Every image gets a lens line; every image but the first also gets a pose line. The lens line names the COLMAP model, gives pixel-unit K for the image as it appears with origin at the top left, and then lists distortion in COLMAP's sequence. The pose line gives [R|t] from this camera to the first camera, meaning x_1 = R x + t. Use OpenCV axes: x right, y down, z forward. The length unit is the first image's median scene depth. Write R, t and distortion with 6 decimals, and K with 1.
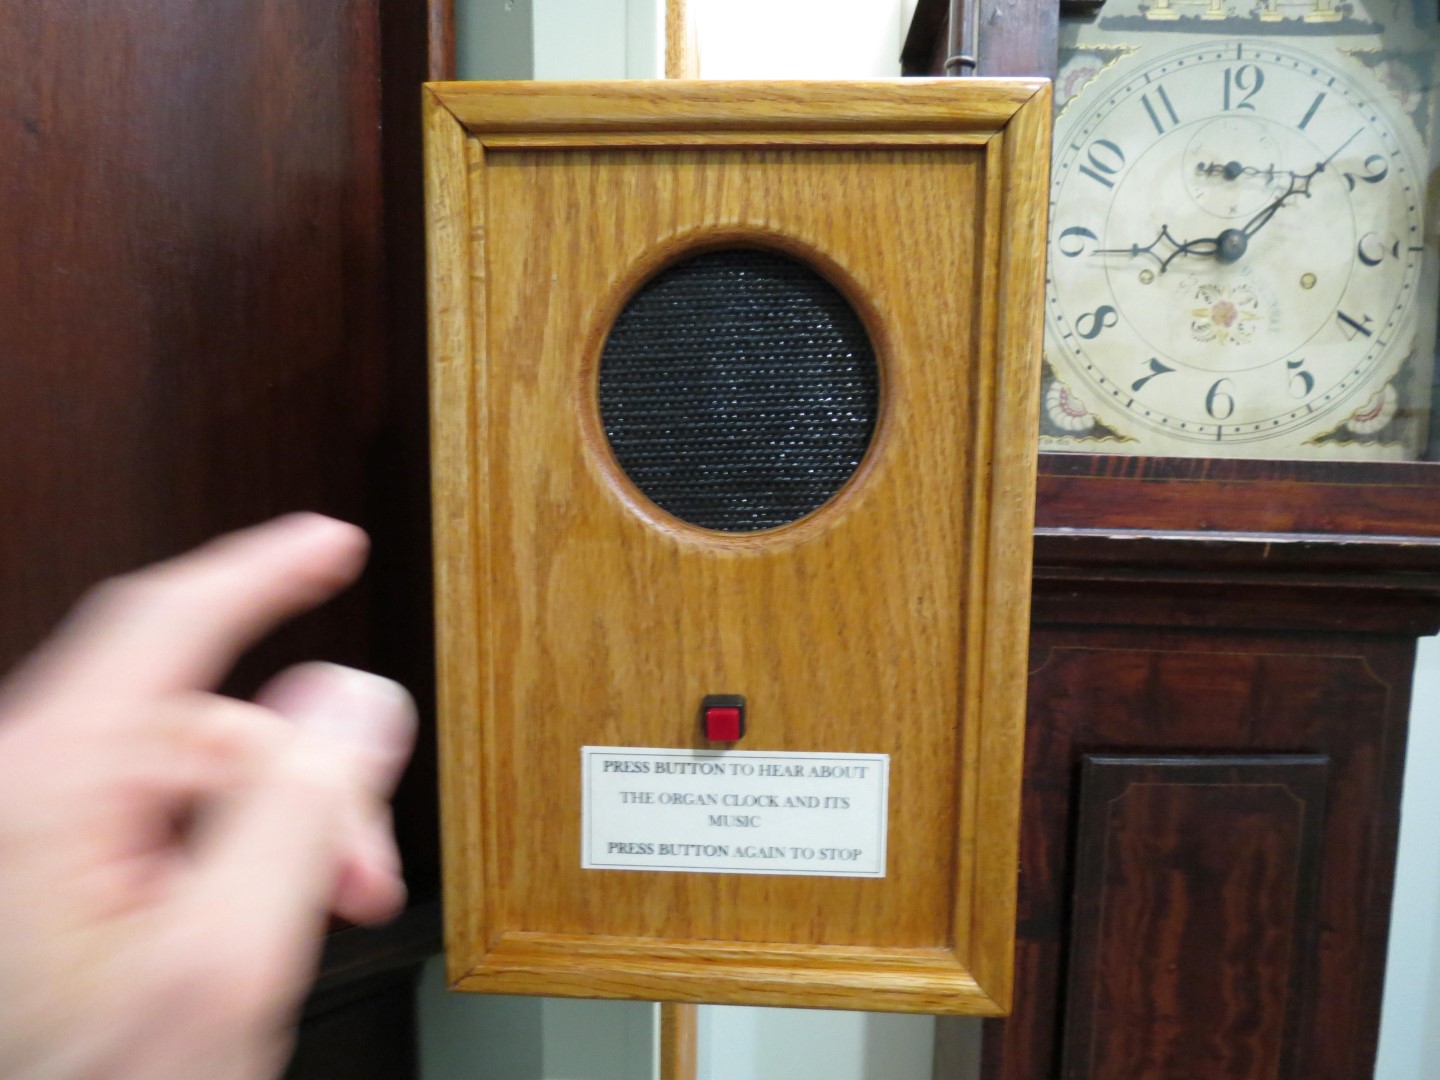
lens RADIAL K [[1007.2, 0, 721.7], [0, 1007.2, 541.6], [0, 0, 1]] dist [-0.003366, -0.002236]
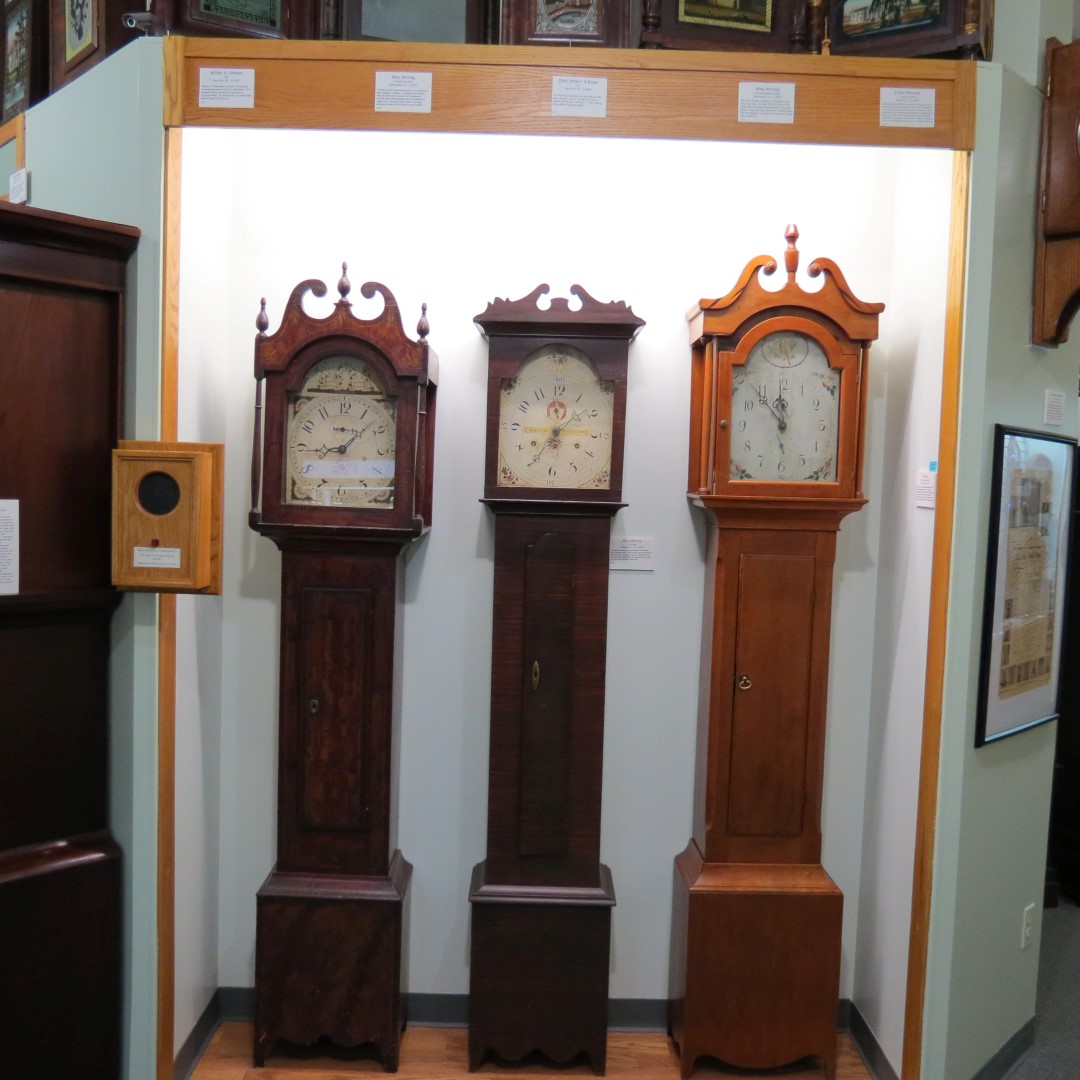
lens RADIAL K [[1038.2, 0, 539.0], [0, 1038.2, 539.6], [0, 0, 1]] dist [-0.027671, 0.000000]
pose [[0.999172, 0.015028, 0.037816, 1.103507], [-0.013079, 0.998599, -0.051267, 0.228578], [-0.038533, 0.050730, 0.997969, -2.868316]]
